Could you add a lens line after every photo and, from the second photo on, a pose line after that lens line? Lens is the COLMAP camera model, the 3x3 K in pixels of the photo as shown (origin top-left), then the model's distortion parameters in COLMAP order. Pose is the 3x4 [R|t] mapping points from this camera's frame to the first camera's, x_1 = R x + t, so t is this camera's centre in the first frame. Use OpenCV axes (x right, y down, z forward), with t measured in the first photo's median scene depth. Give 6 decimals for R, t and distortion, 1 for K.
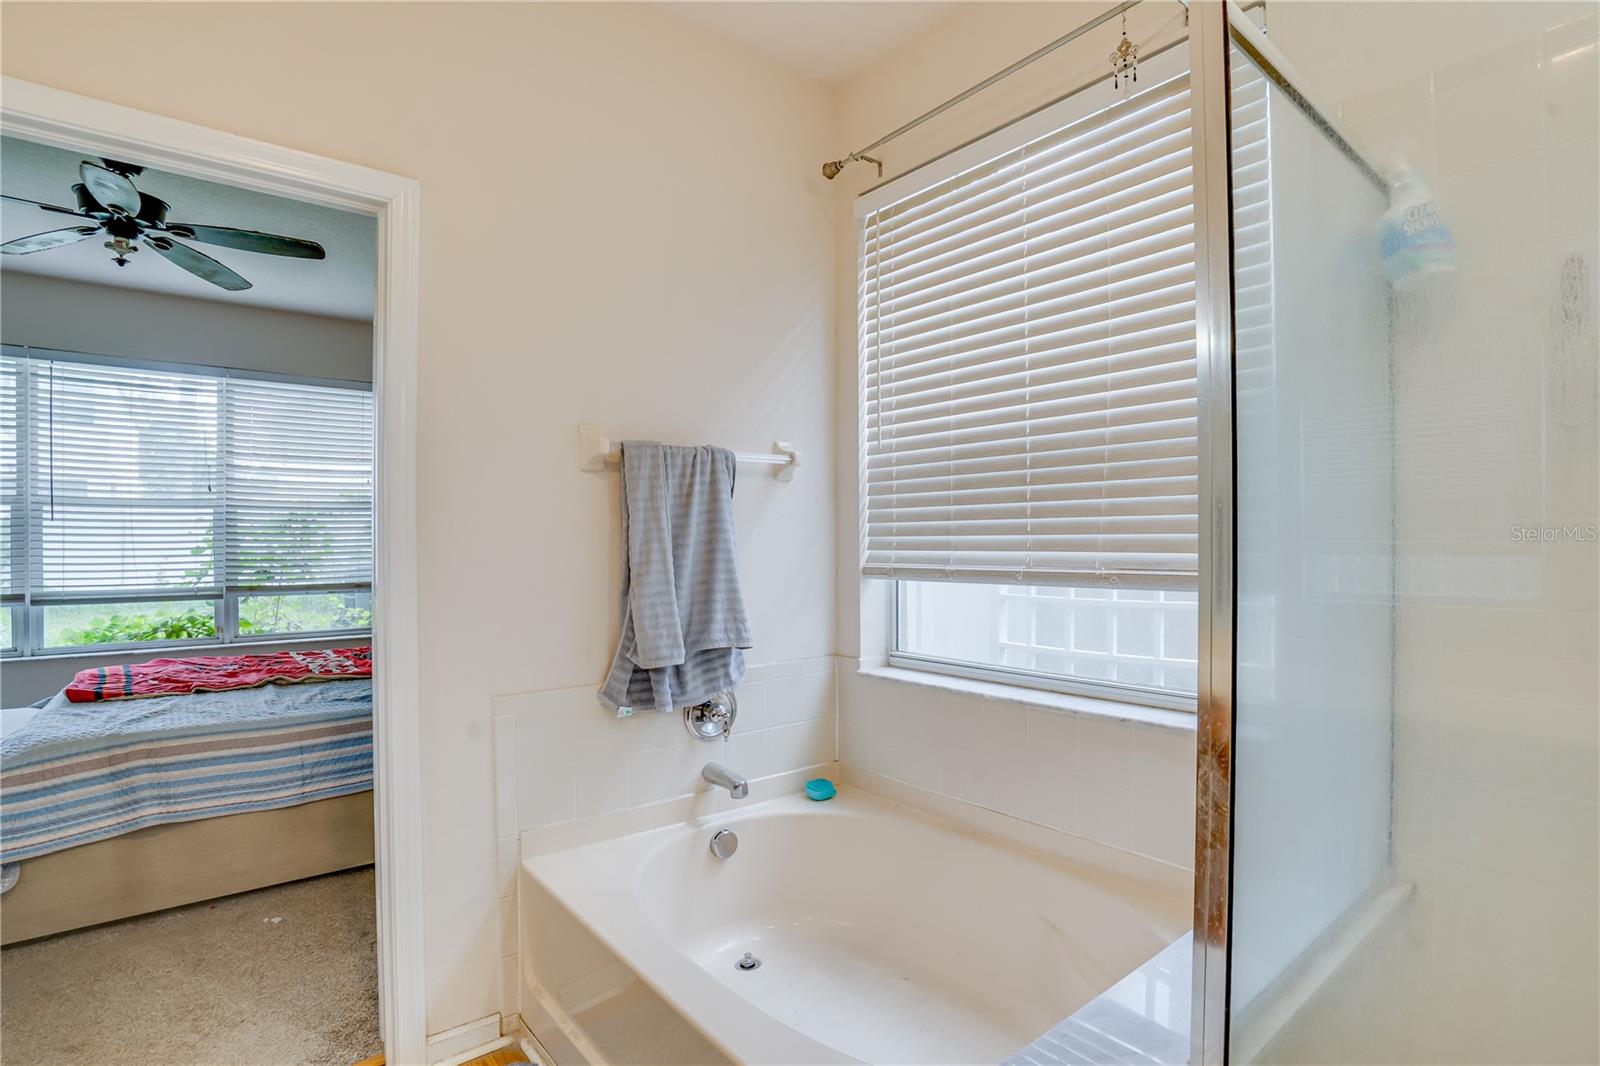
lens RADIAL K [[799.5, 0, 856.2], [0, 799.5, 550.0], [0, 0, 1]] dist [-0.053774, 0.016612]
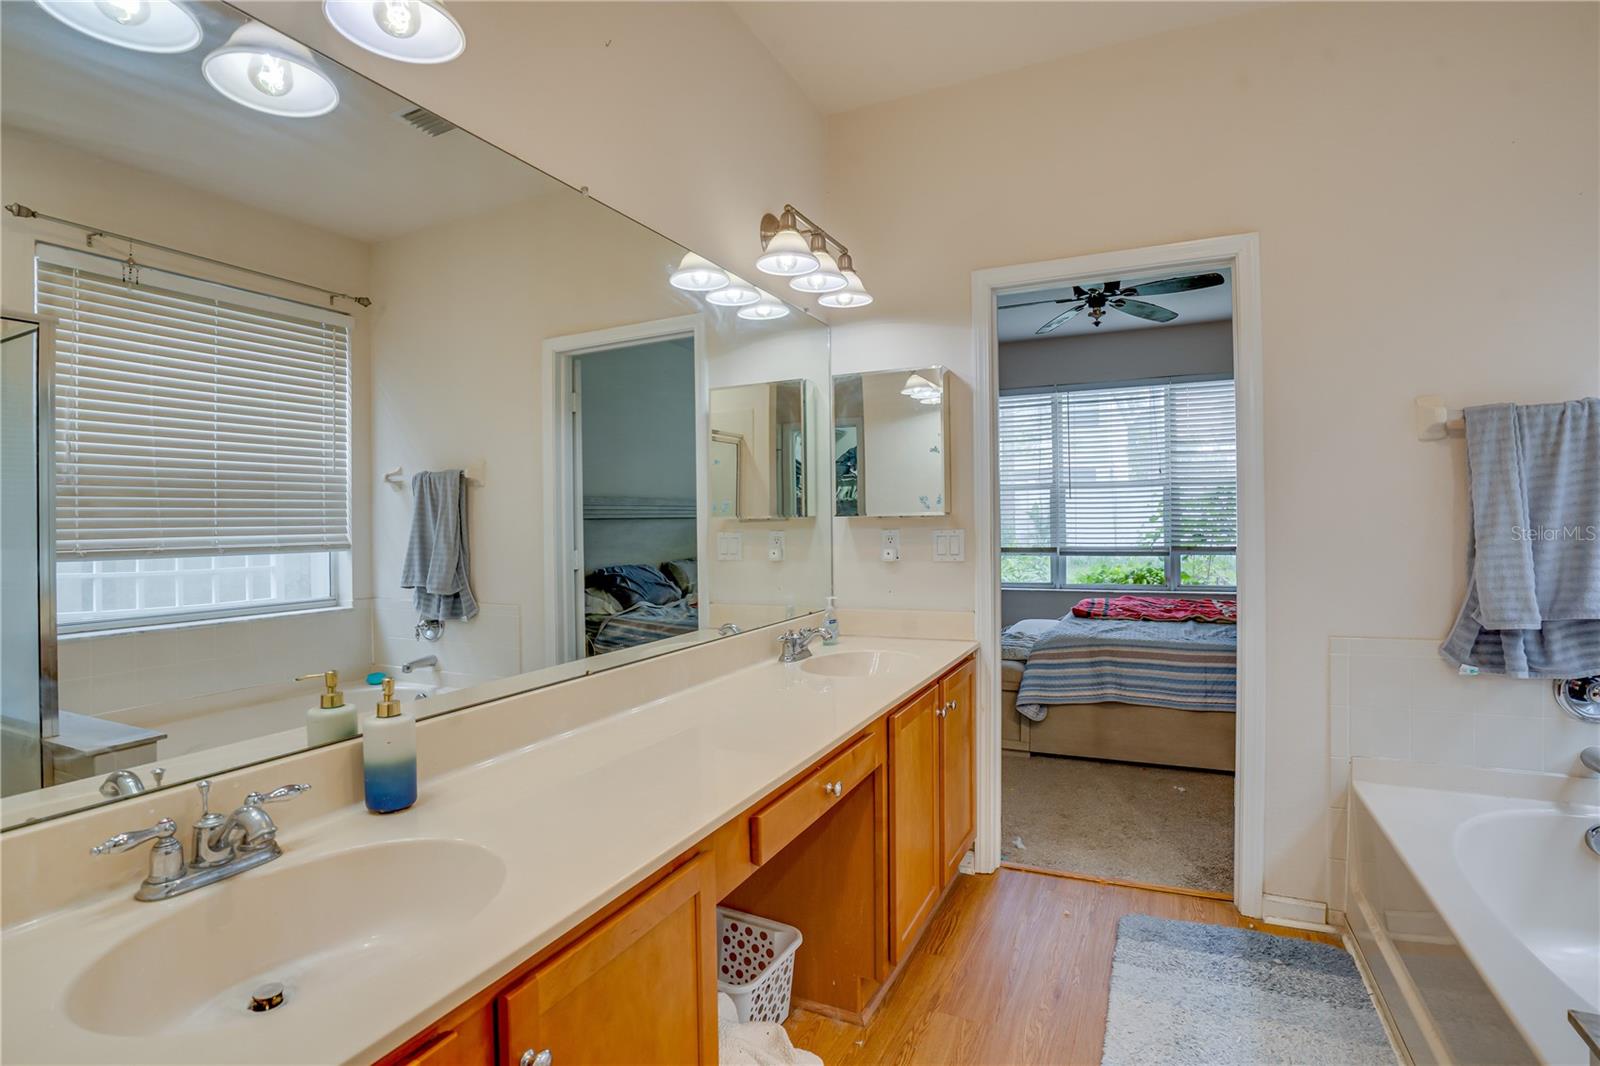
lens RADIAL K [[775.5, 0, 771.8], [0, 775.5, 523.9], [0, 0, 1]] dist [-0.109175, 0.040918]
pose [[0.370473, 0.001196, -0.928842, 0.176081], [0.004567, 0.999985, 0.003110, 0.005100], [0.928832, -0.005394, 0.370462, -0.132755]]
